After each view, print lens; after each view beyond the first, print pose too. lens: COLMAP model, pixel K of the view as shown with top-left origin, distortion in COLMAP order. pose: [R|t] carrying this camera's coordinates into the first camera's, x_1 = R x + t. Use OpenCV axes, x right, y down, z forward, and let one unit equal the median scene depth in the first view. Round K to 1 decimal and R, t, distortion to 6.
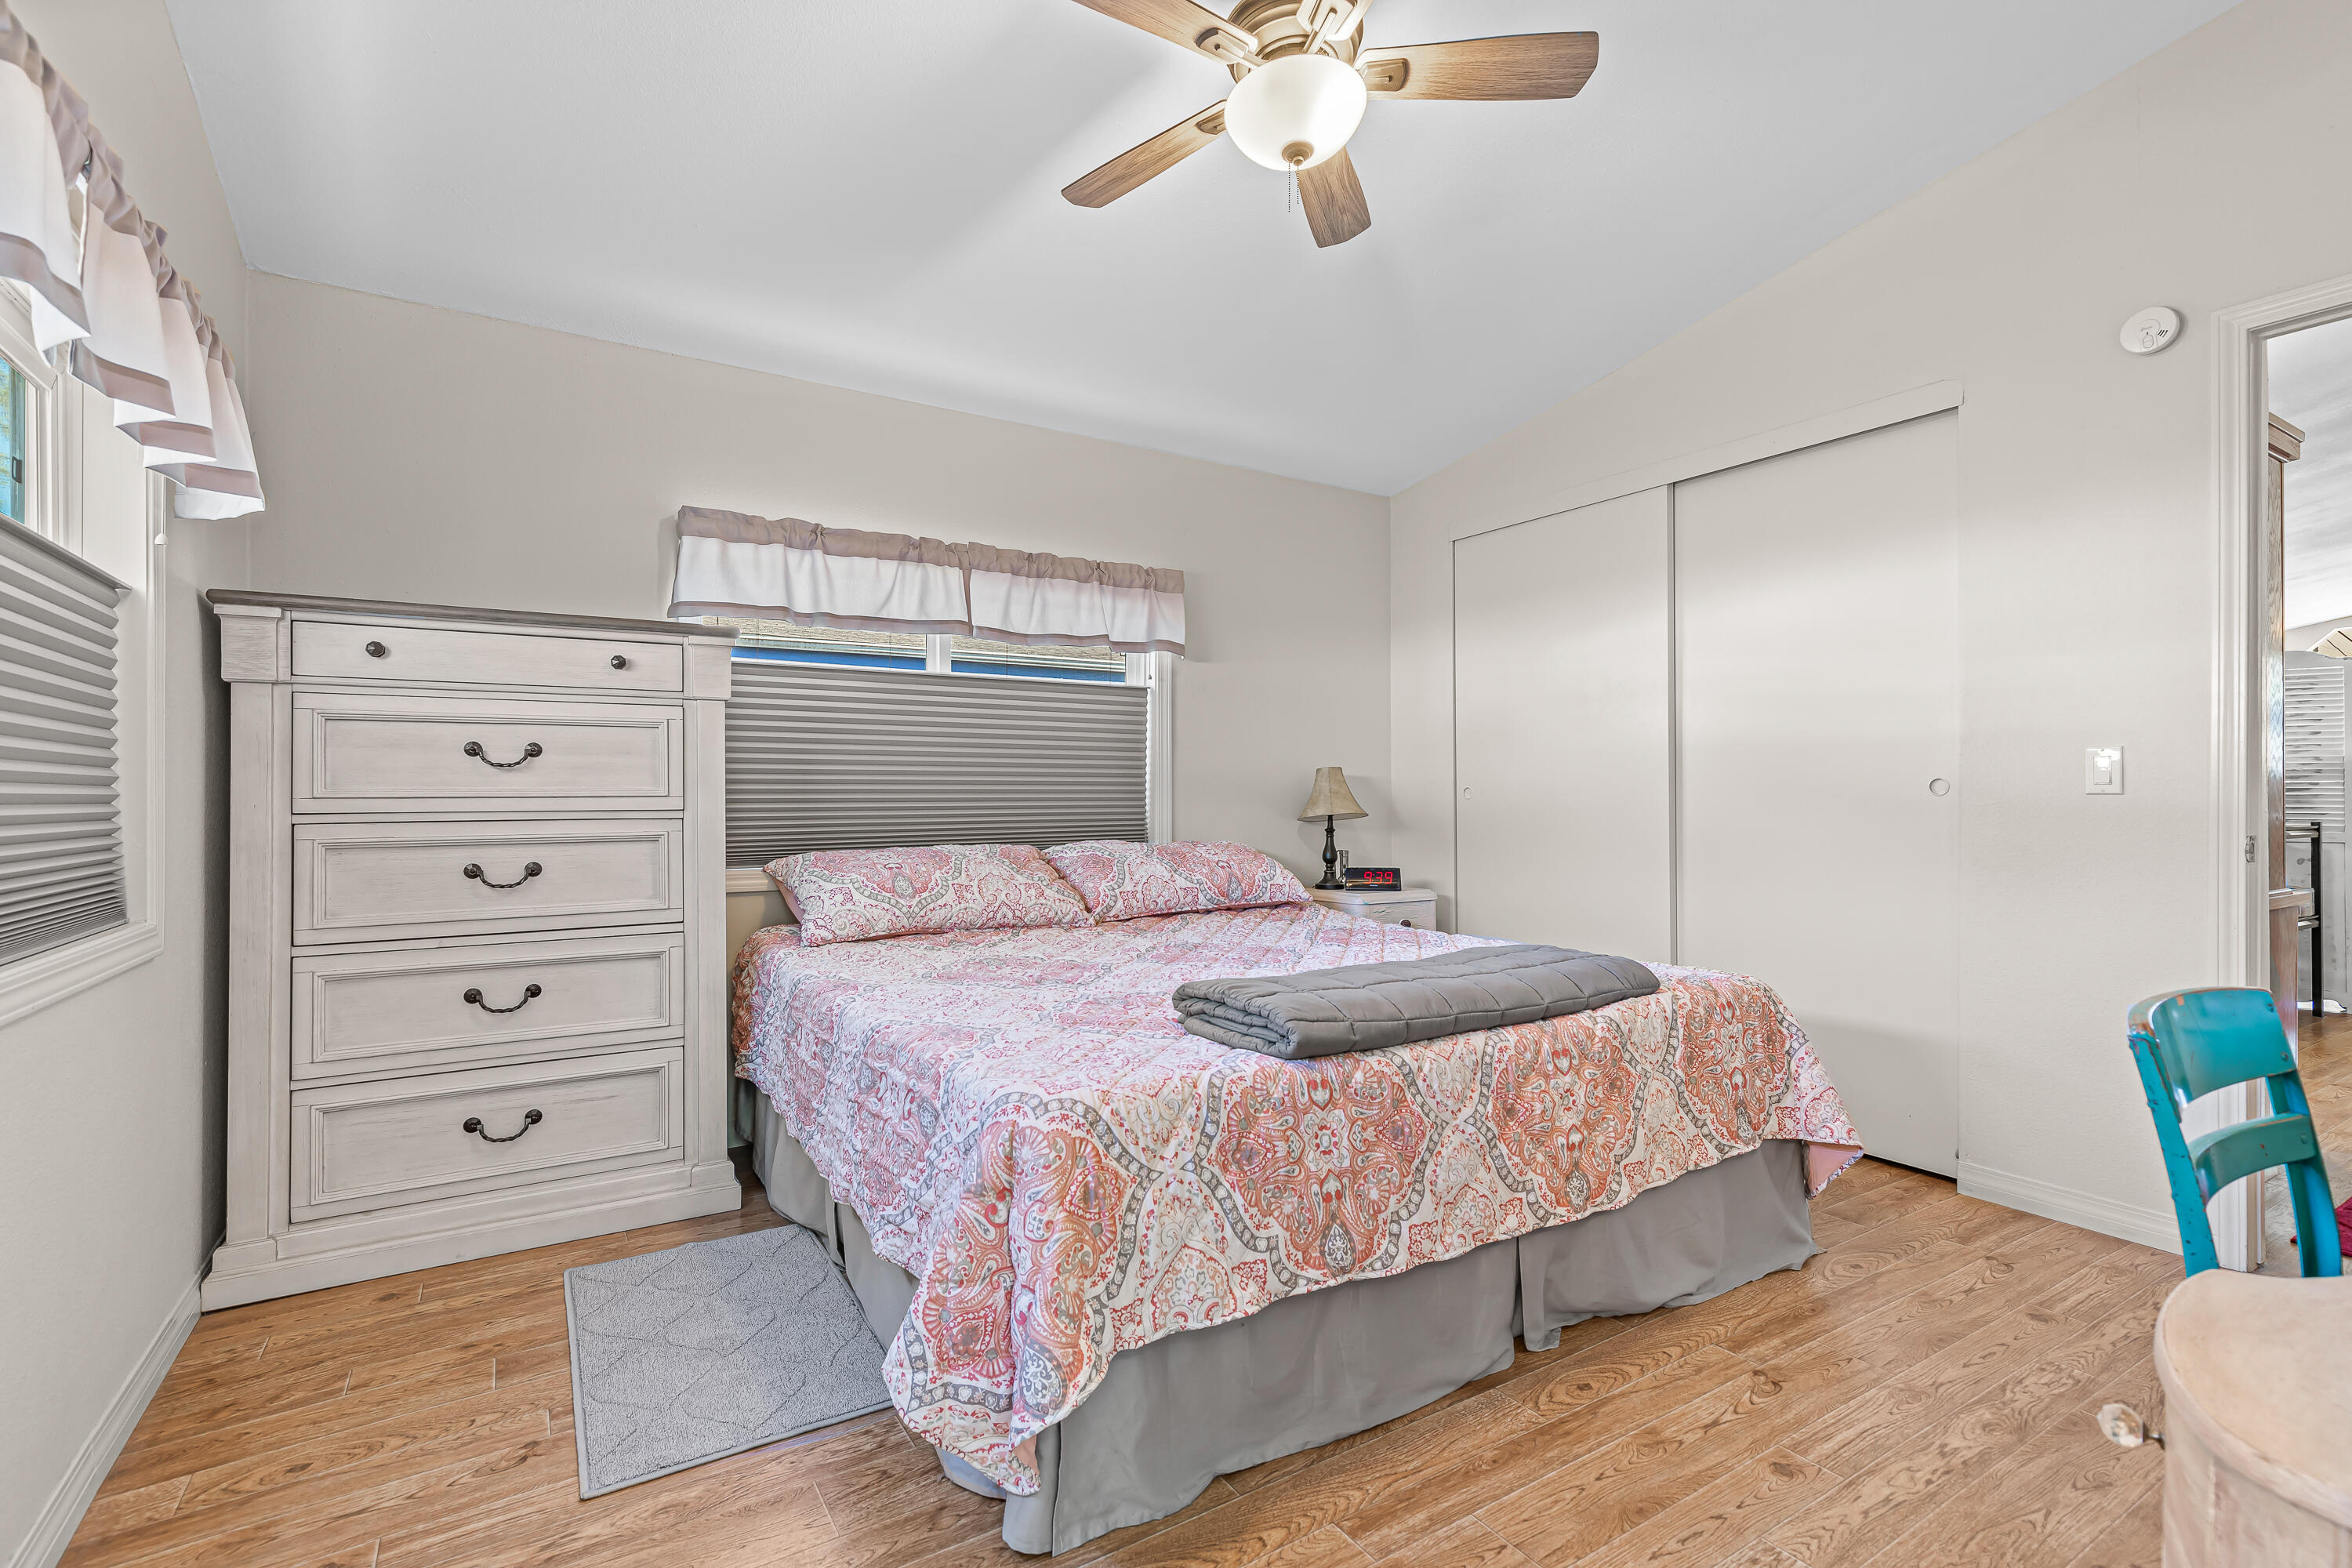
lens RADIAL K [[1058.2, 0, 1183.8], [0, 1058.2, 780.7], [0, 0, 1]] dist [0.008067, -0.000525]
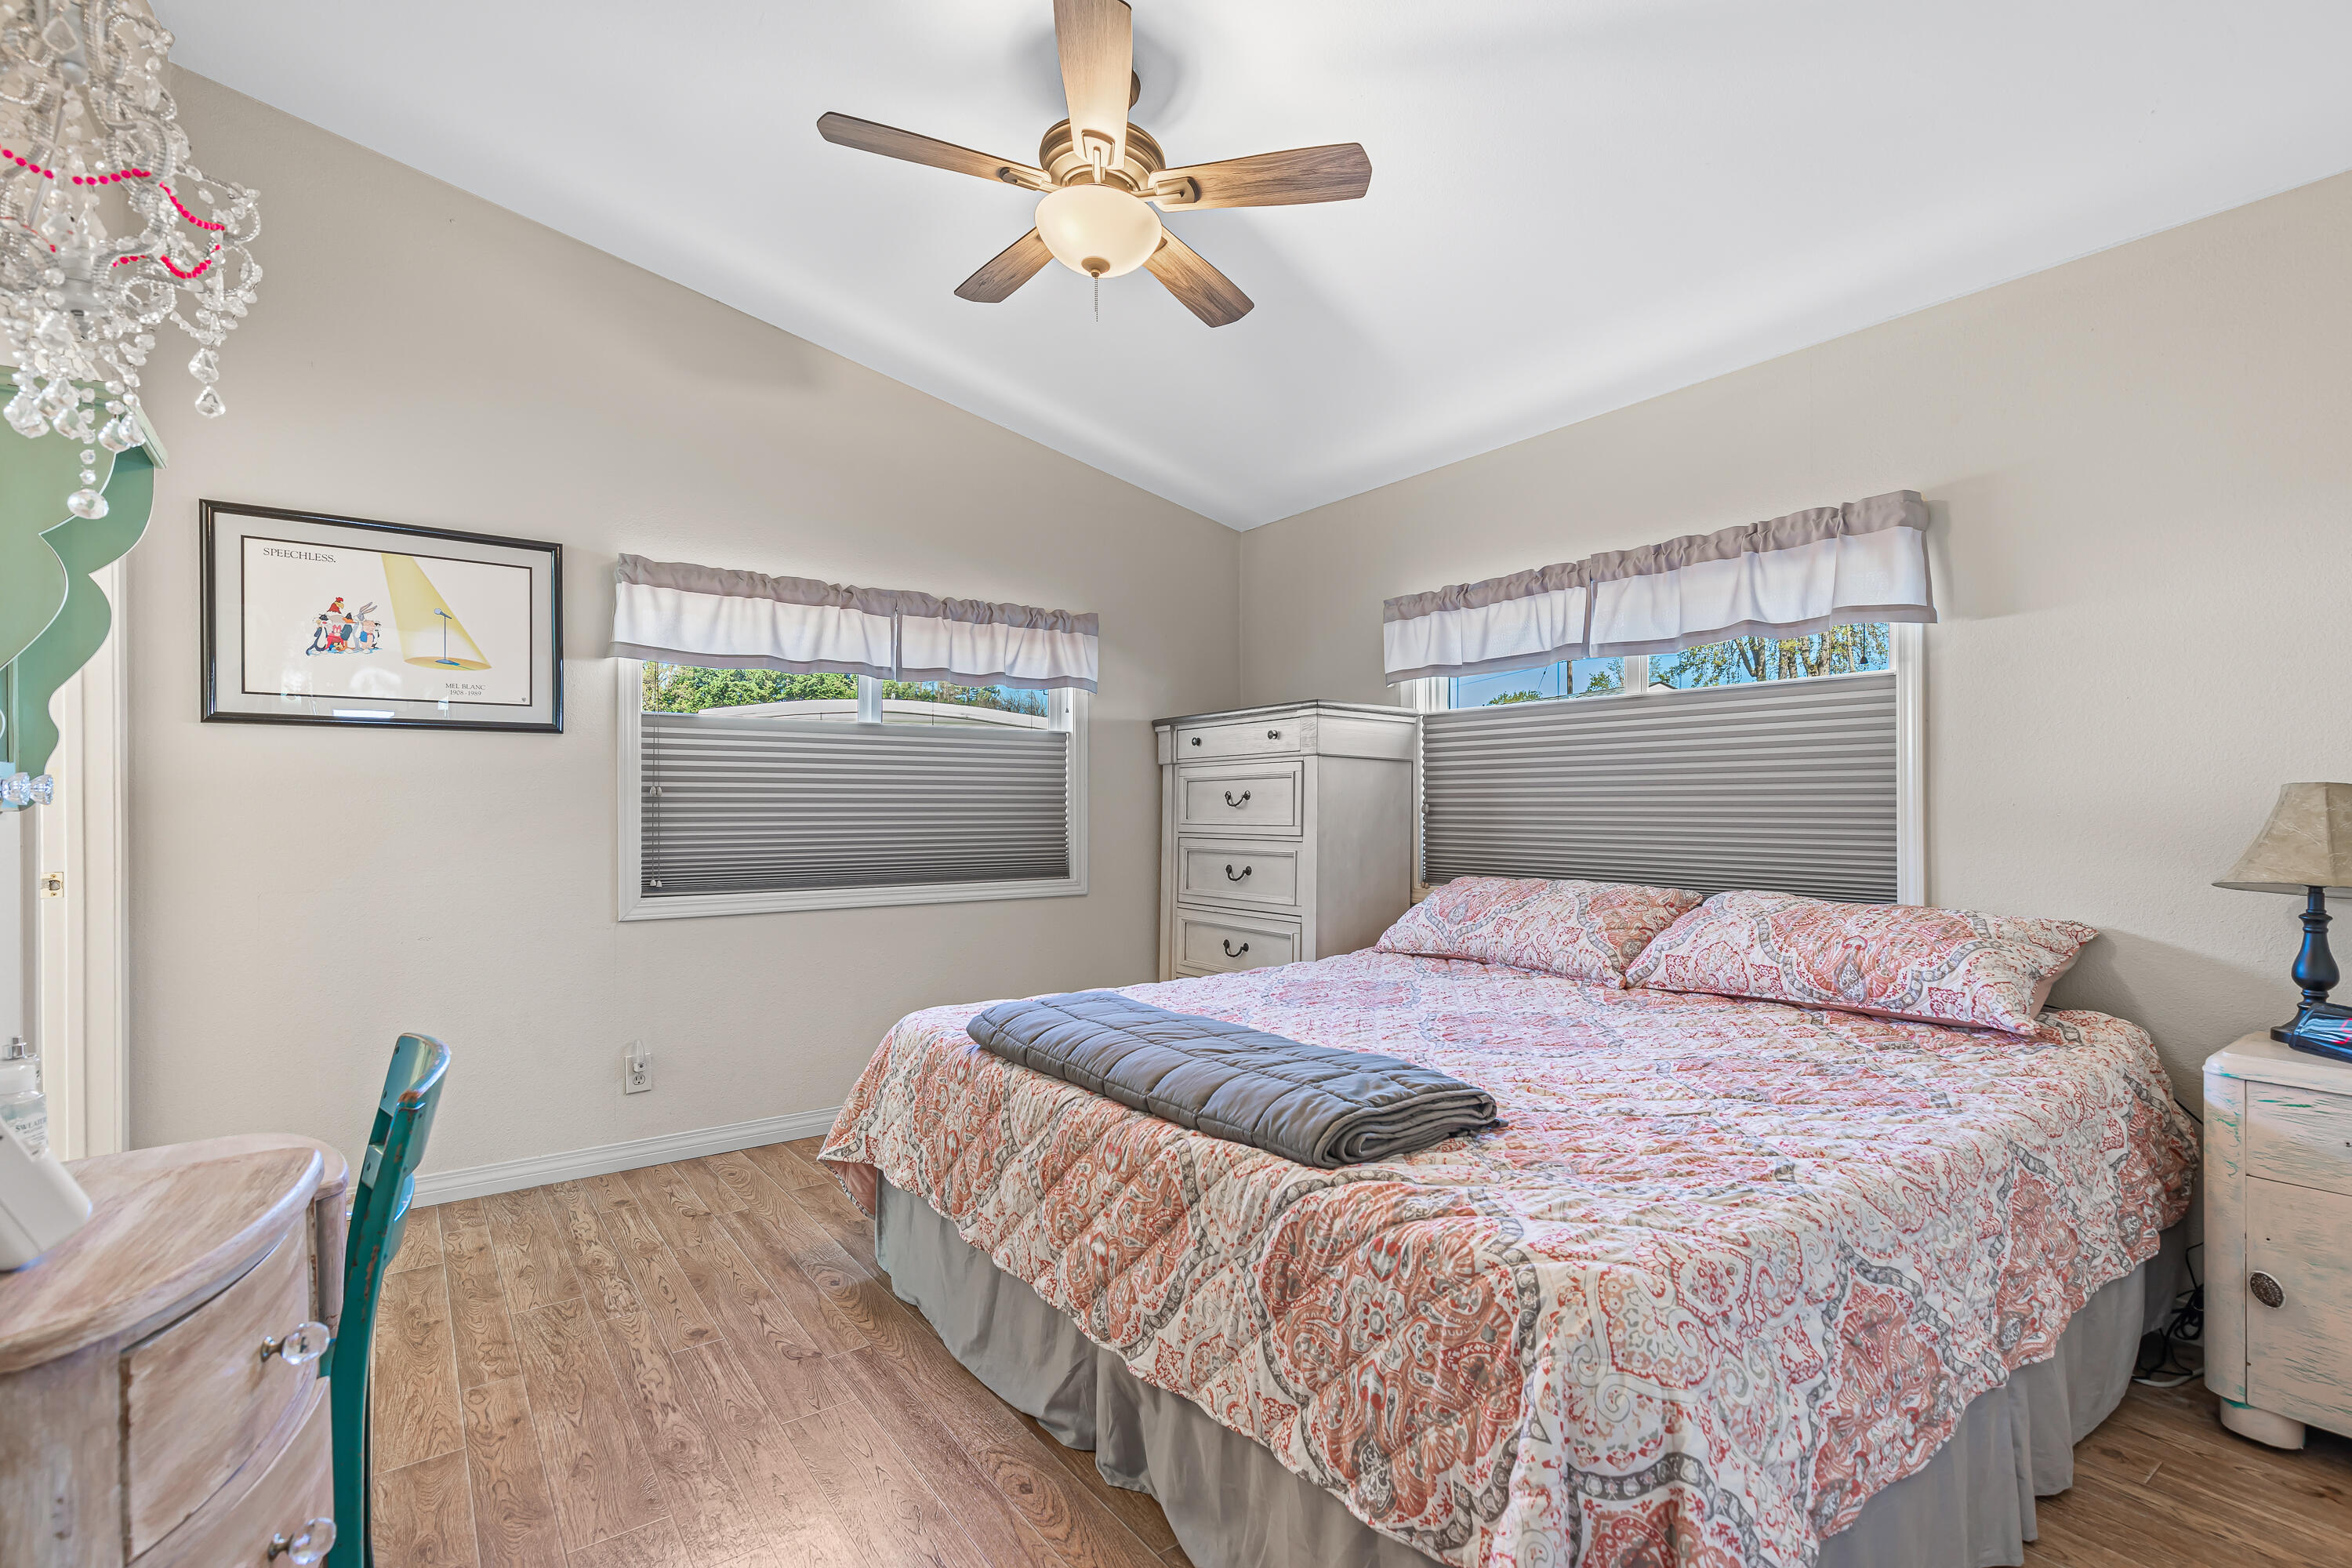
lens RADIAL K [[1026.6, 0, 1163.6], [0, 1026.6, 819.7], [0, 0, 1]] dist [0.001279, 0.000027]
pose [[0.079136, 0.008591, -0.996827, 0.722442], [0.008000, 0.999925, 0.009253, -0.006247], [0.996832, -0.008707, 0.079061, 0.605981]]
